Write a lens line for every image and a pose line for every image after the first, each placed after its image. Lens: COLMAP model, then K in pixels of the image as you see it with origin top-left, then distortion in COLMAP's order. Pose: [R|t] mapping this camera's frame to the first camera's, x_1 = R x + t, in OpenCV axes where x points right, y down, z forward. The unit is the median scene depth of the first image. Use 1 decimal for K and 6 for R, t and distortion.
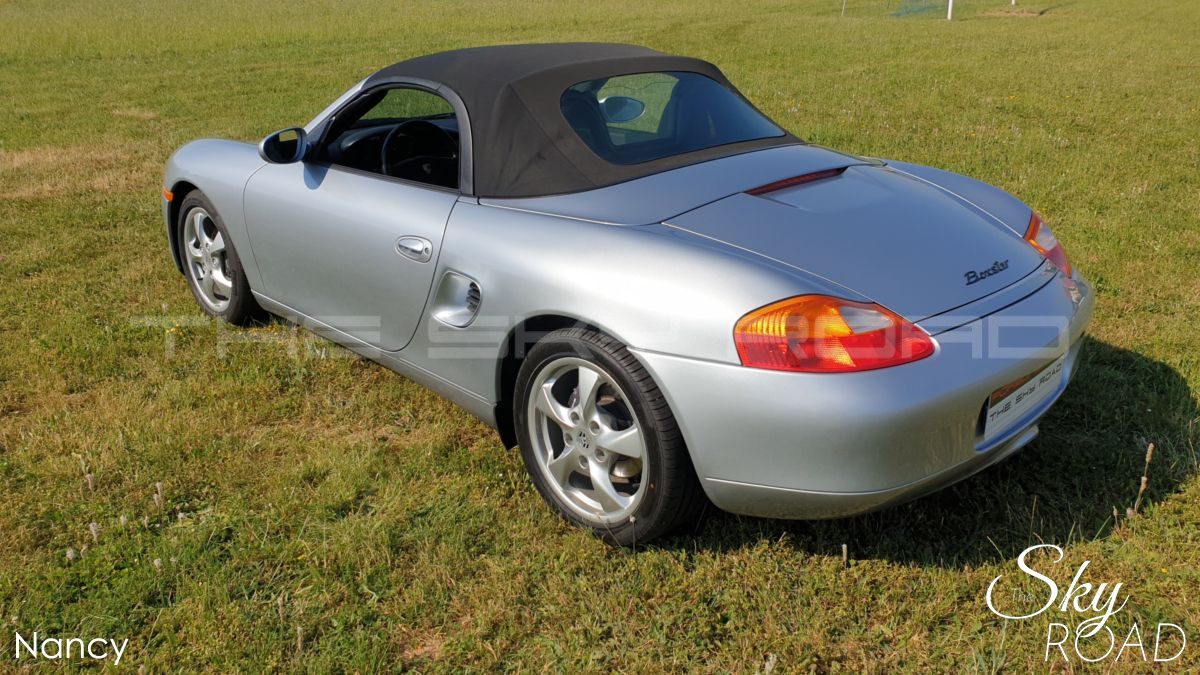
lens RADIAL K [[902.8, 0, 598.7], [0, 902.8, 338.0], [0, 0, 1]] dist [0.014401, -0.001184]
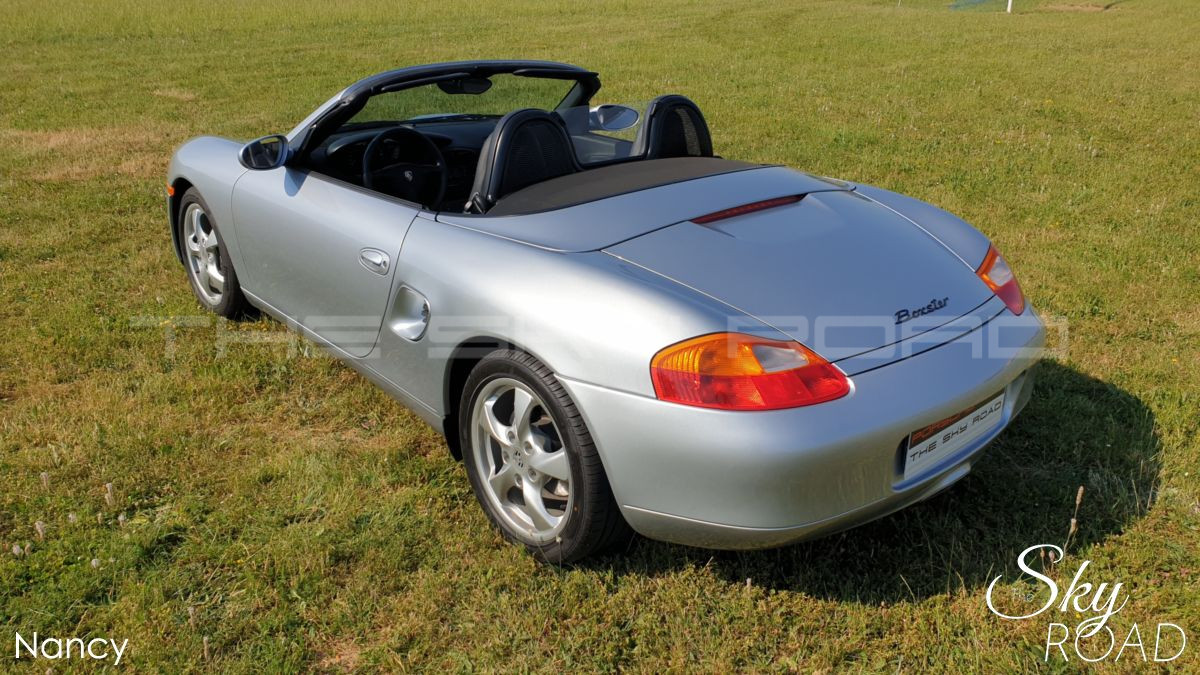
lens RADIAL K [[902.8, 0, 627.1], [0, 902.8, 332.5], [0, 0, 1]] dist [0.014401, -0.001184]
pose [[0.998372, 0.038399, -0.042179, 0.130056], [-0.037502, 0.999058, 0.021854, -0.051732], [0.042979, -0.020236, 0.998871, -0.014696]]
